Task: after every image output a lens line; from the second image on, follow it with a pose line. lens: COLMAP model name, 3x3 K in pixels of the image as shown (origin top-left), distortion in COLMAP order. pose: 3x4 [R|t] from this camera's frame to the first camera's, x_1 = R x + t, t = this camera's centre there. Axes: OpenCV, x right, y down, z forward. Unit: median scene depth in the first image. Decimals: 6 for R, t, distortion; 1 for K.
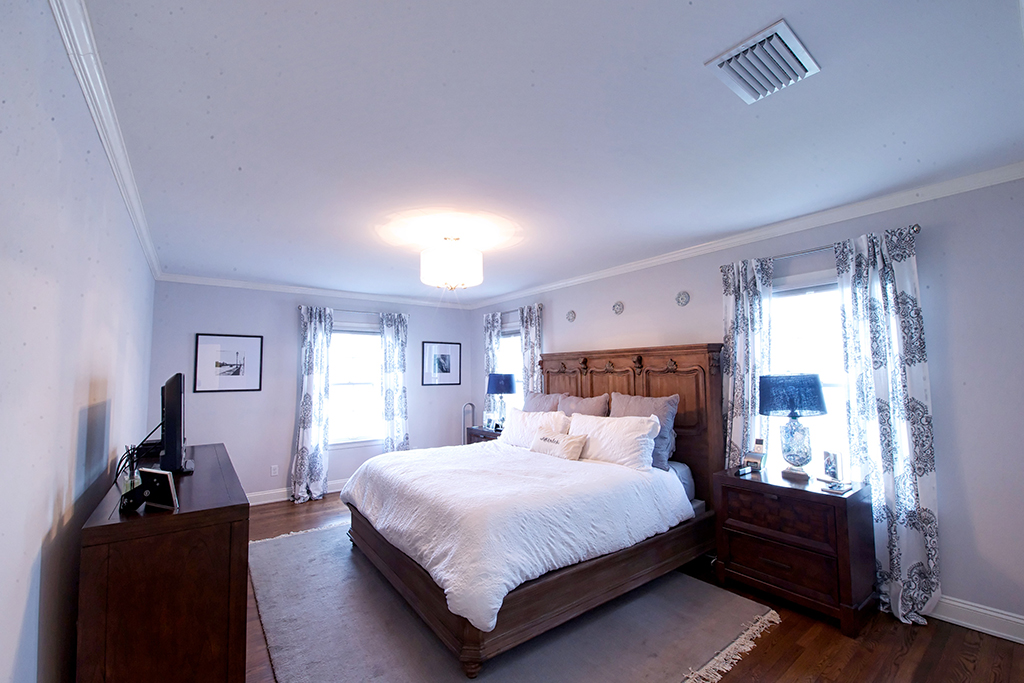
lens RADIAL K [[416.6, 0, 519.0], [0, 416.6, 337.1], [0, 0, 1]] dist [-0.032174, -0.000050]
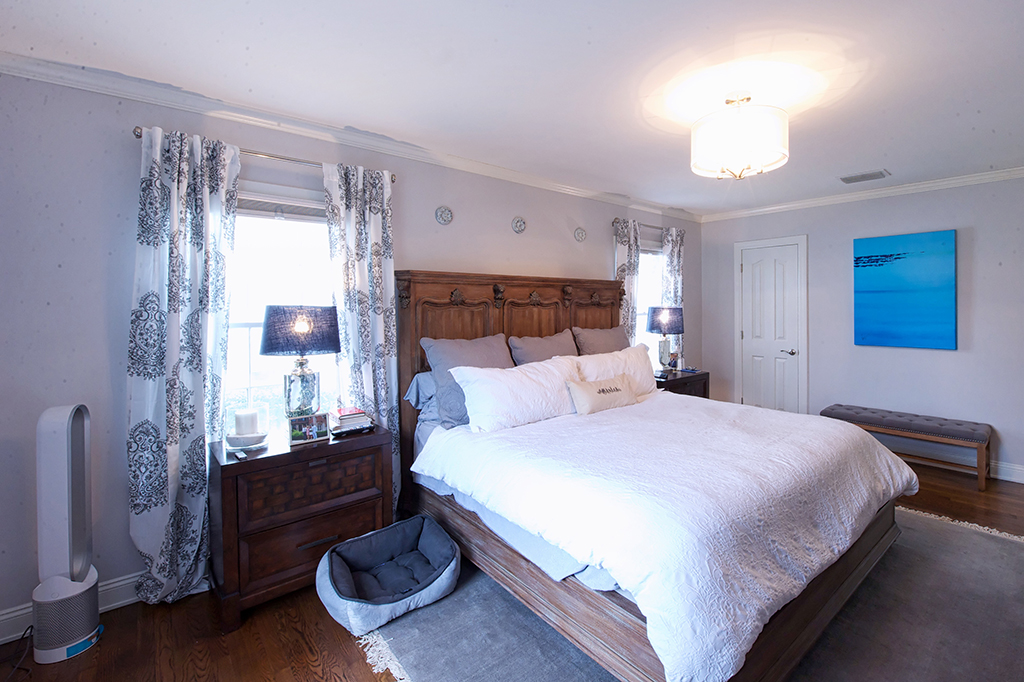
lens RADIAL K [[442.7, 0, 510.4], [0, 442.7, 314.1], [0, 0, 1]] dist [-0.000725, -0.000154]
pose [[-0.017731, -0.008095, 0.999810, -0.585343], [-0.080658, 0.996720, 0.006639, 0.091451], [-0.996584, -0.080525, -0.018326, 0.955001]]
